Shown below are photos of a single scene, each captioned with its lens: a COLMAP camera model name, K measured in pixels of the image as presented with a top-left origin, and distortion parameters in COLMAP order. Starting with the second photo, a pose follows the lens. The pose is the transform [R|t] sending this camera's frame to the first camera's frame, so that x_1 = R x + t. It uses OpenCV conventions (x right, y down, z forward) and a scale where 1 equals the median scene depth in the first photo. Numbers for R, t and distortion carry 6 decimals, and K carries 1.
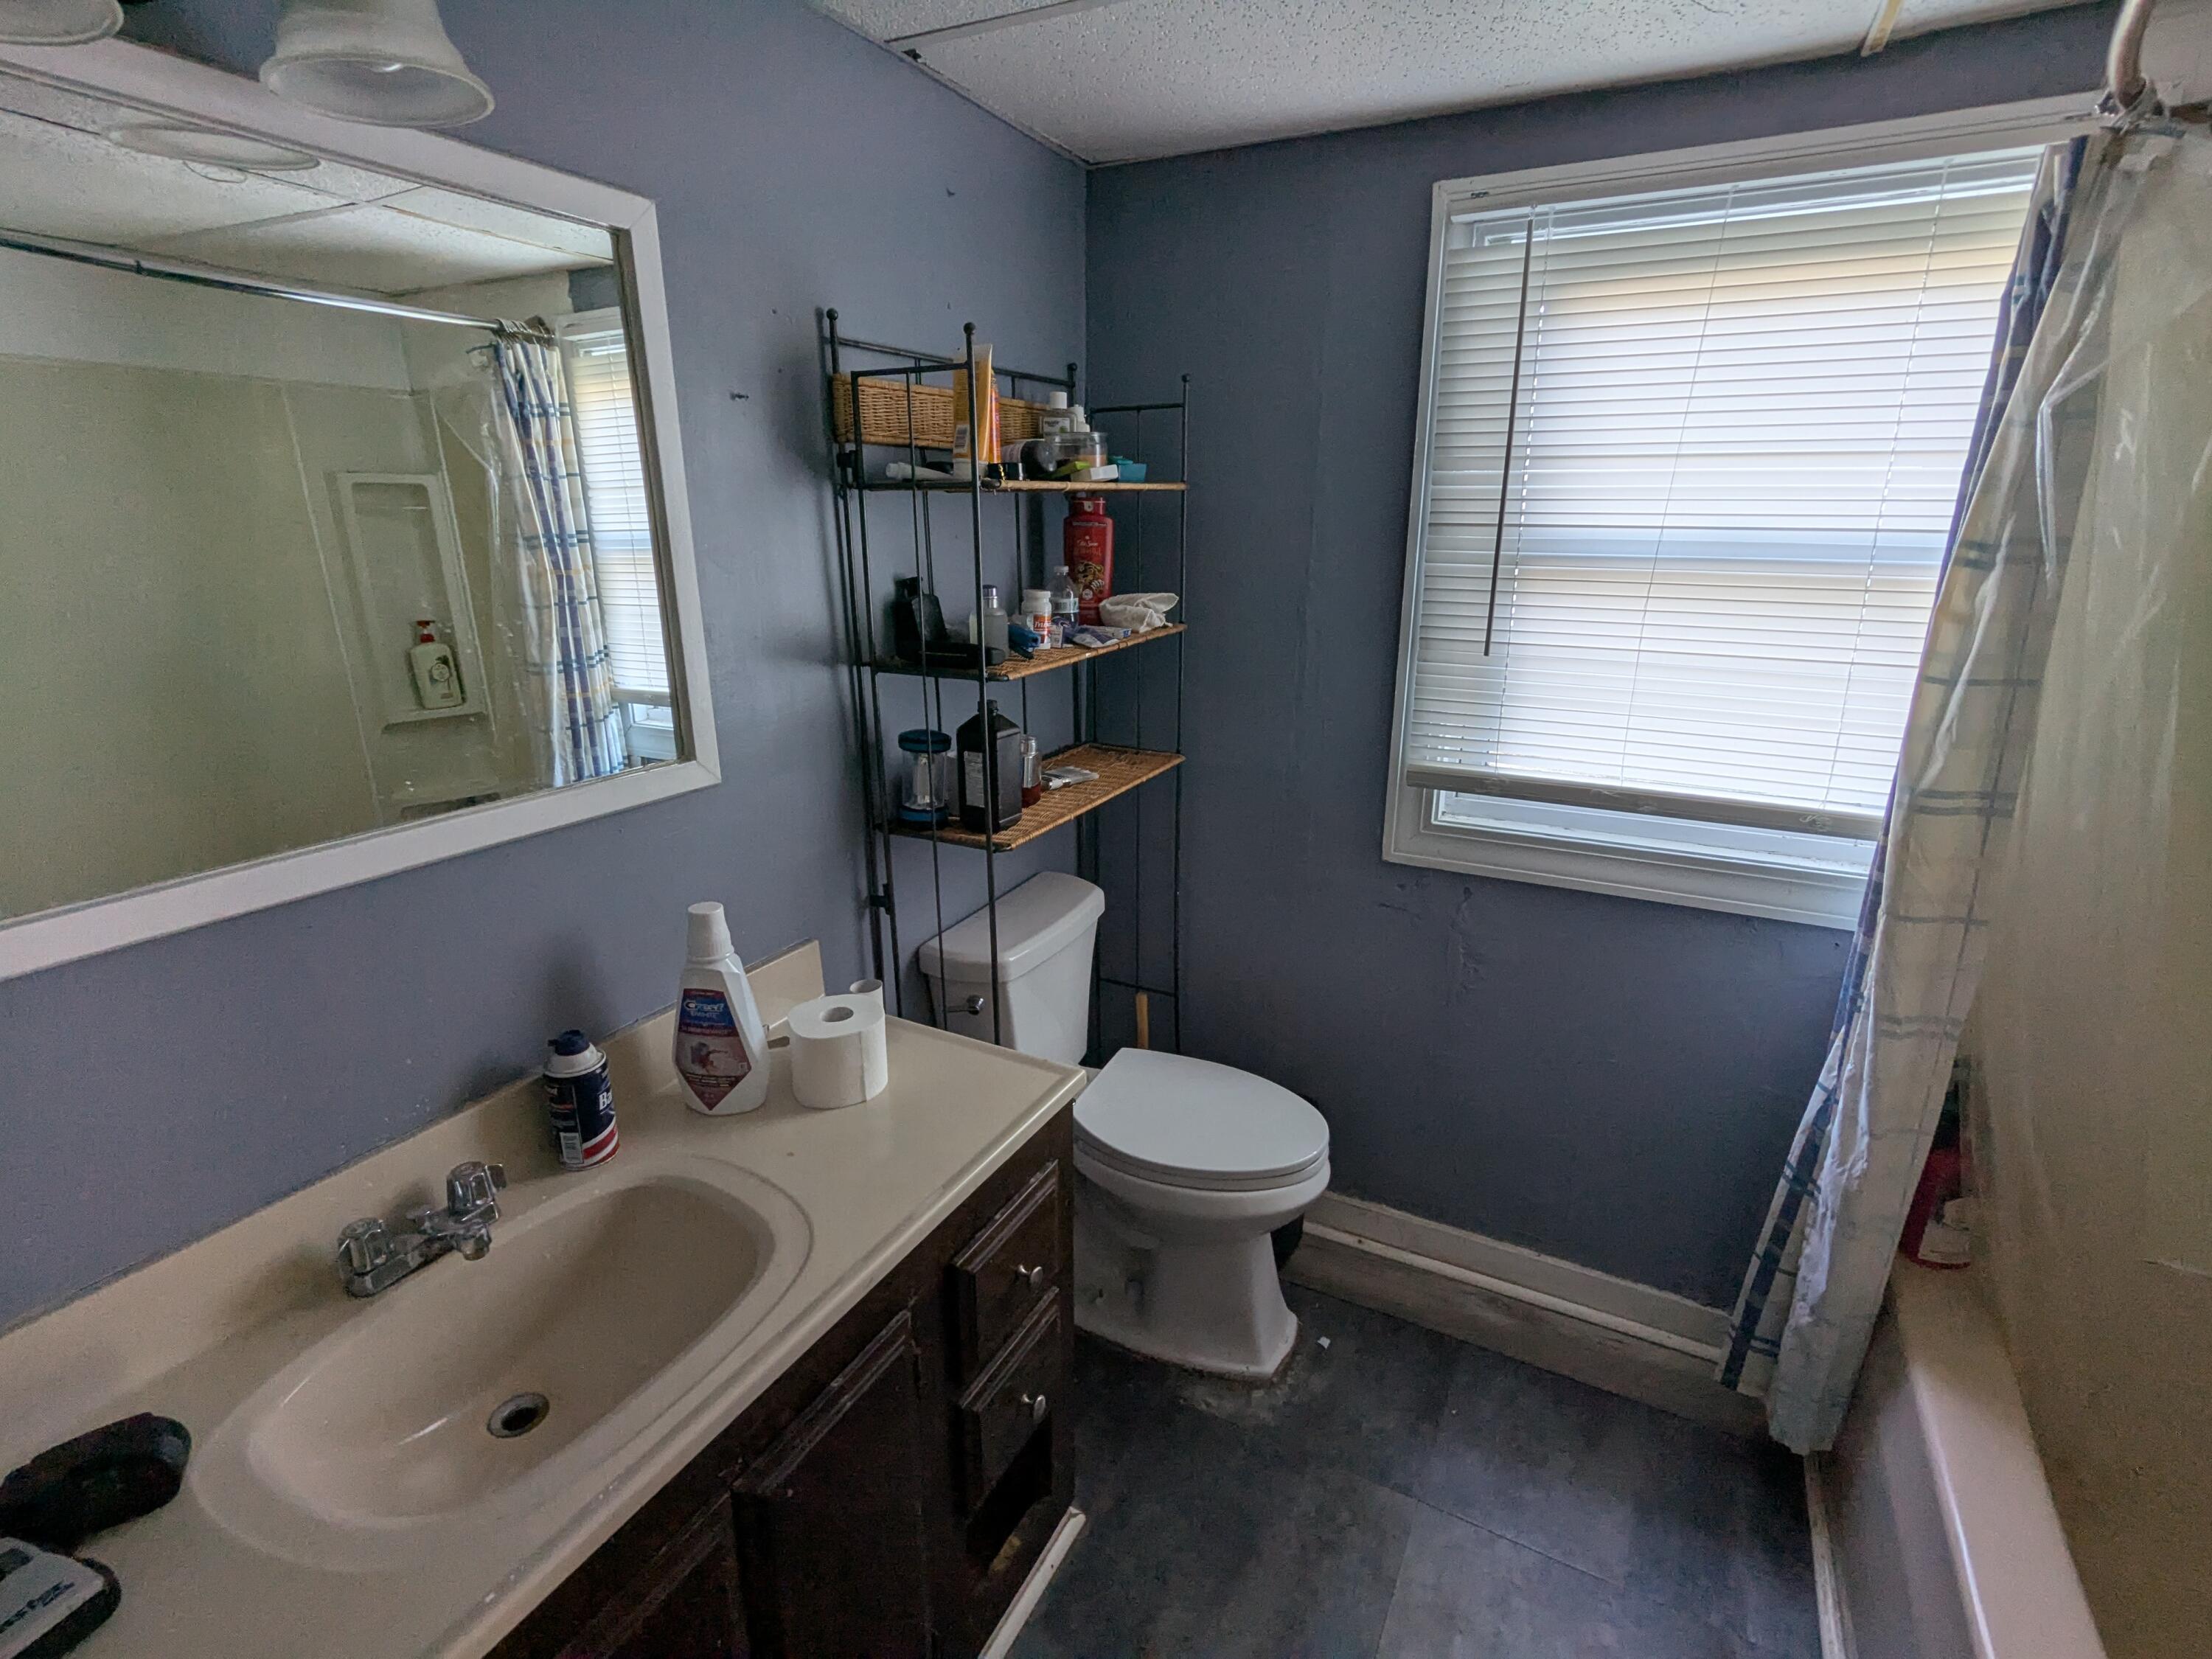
lens RADIAL K [[1025.6, 0, 1106.0], [0, 1025.6, 829.5], [0, 0, 1]] dist [-0.001660, -0.000297]
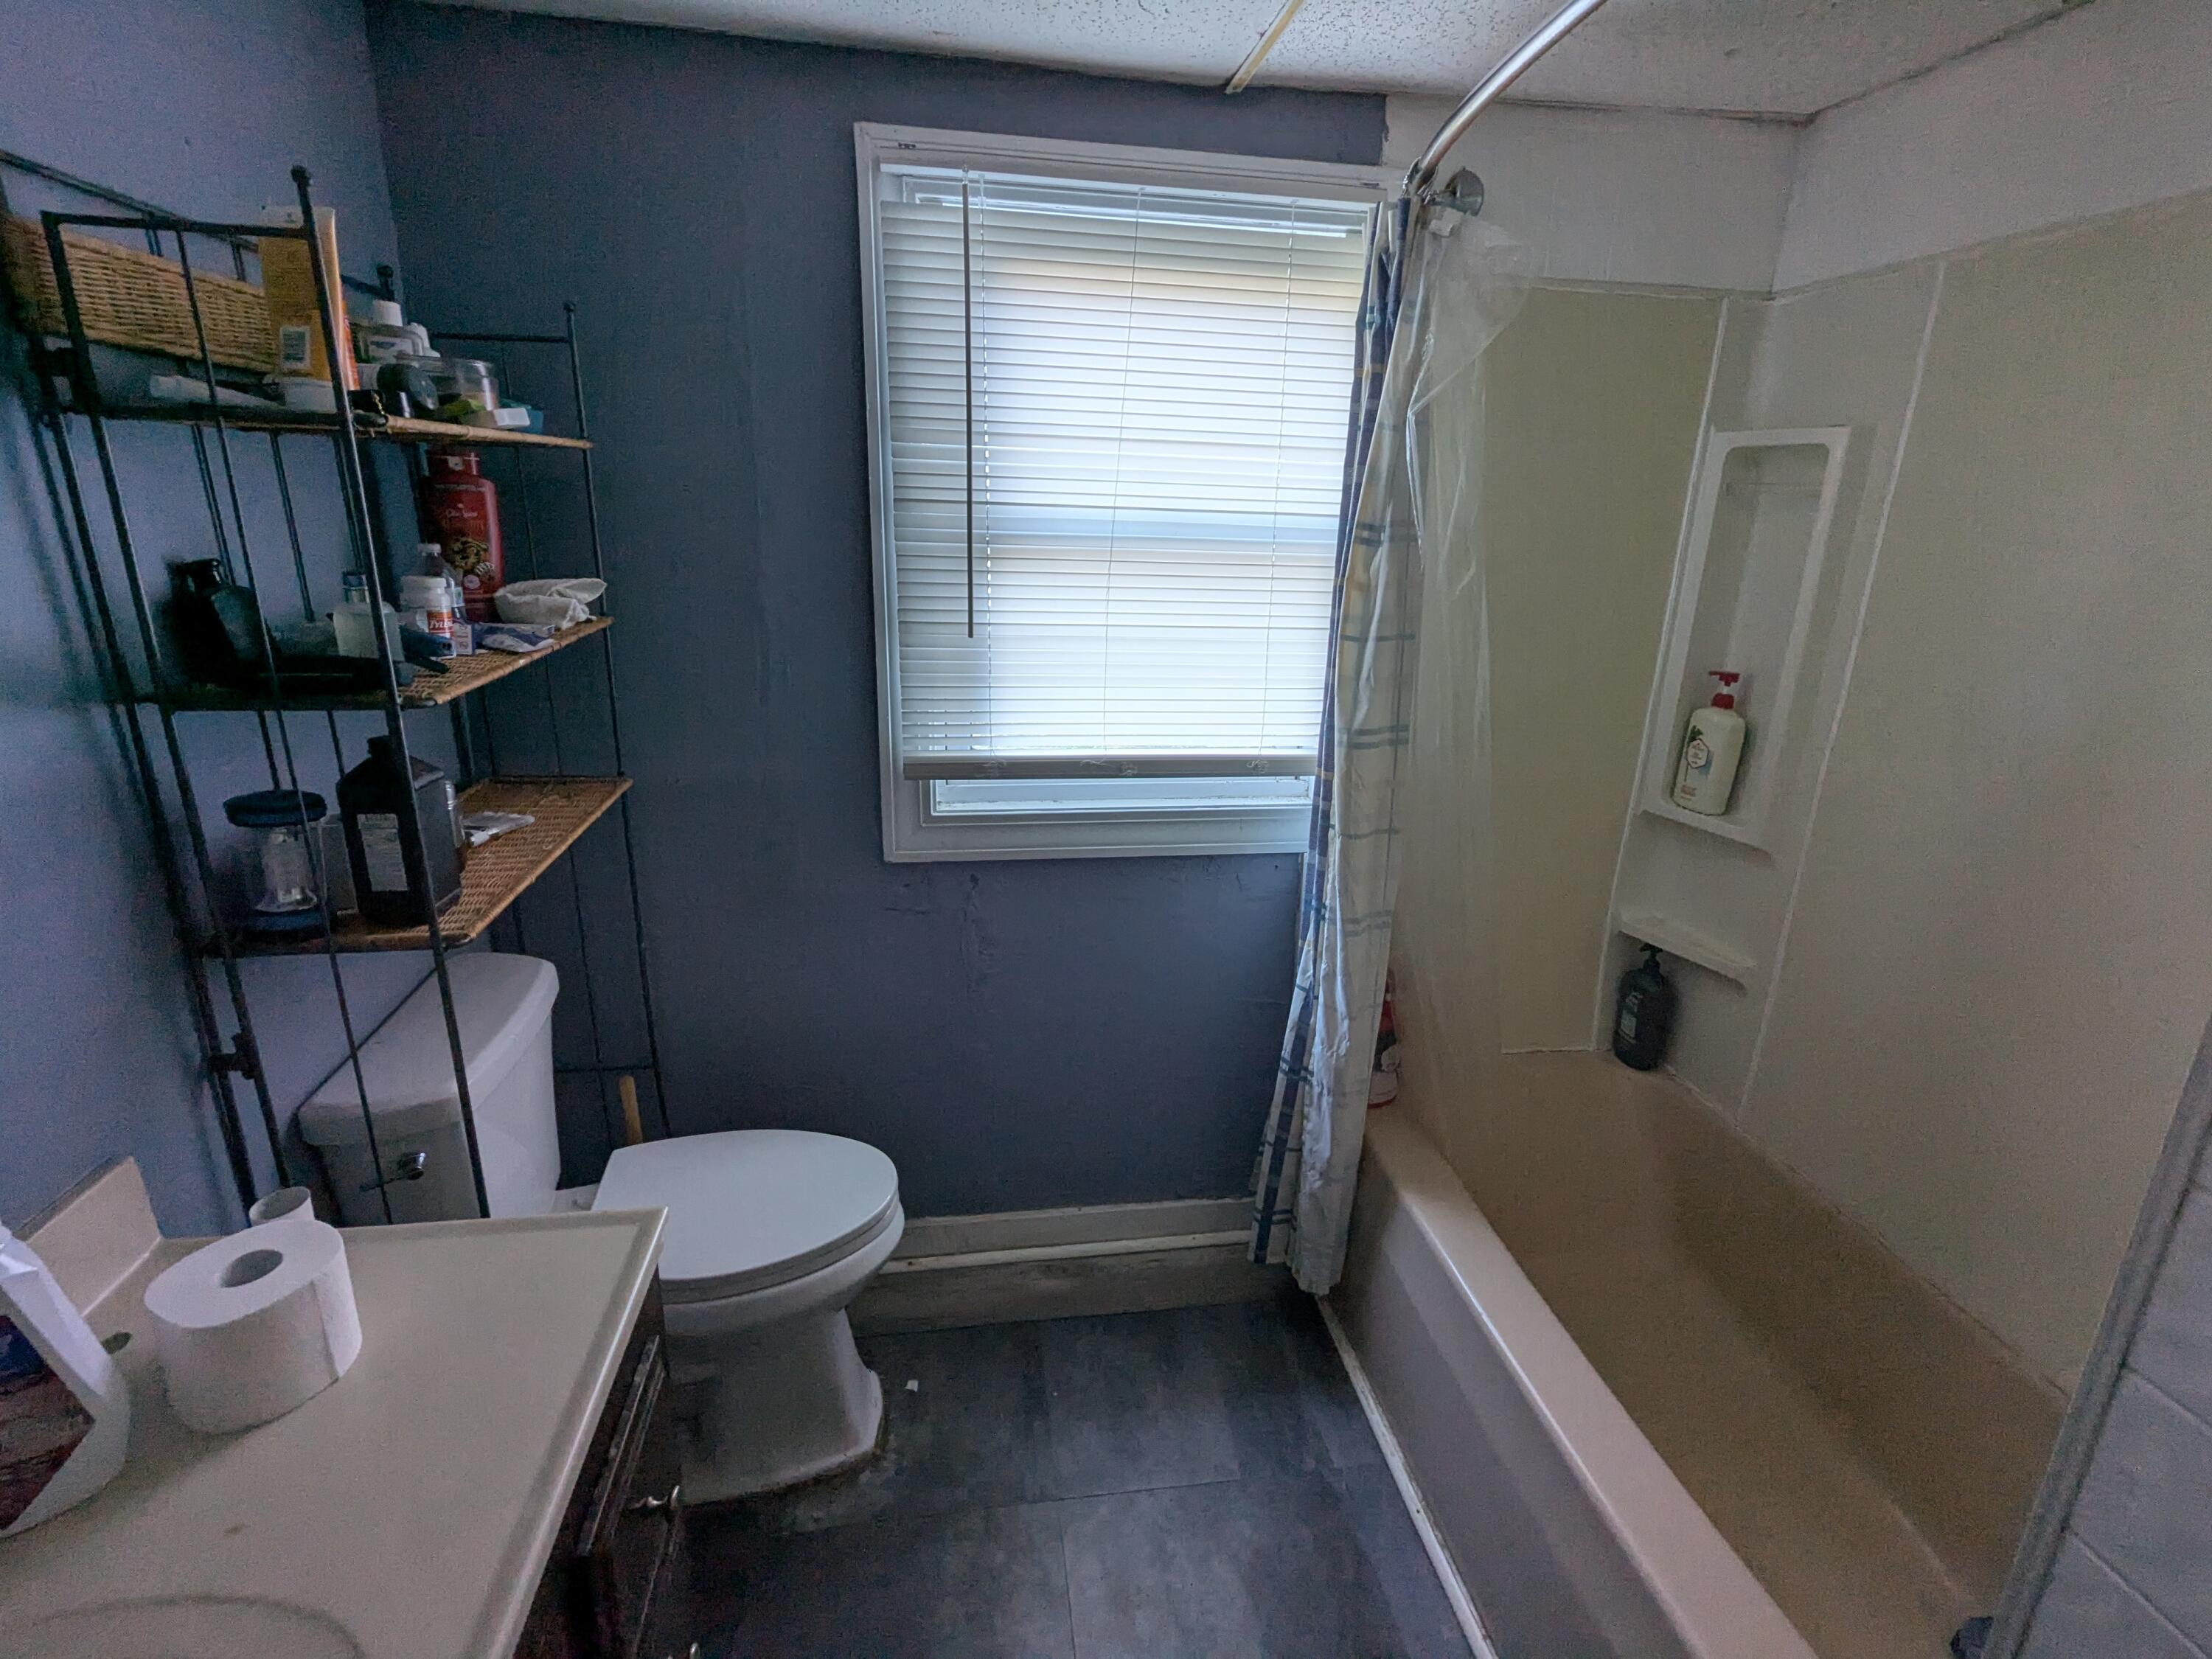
lens RADIAL K [[1035.0, 0, 1106.0], [0, 1035.0, 829.5], [0, 0, 1]] dist [-0.000435, -0.001453]
pose [[0.802085, -0.156472, 0.576348, -0.132536], [0.148861, 0.986988, 0.060791, -0.033092], [-0.578360, 0.037037, 0.814940, 0.146439]]
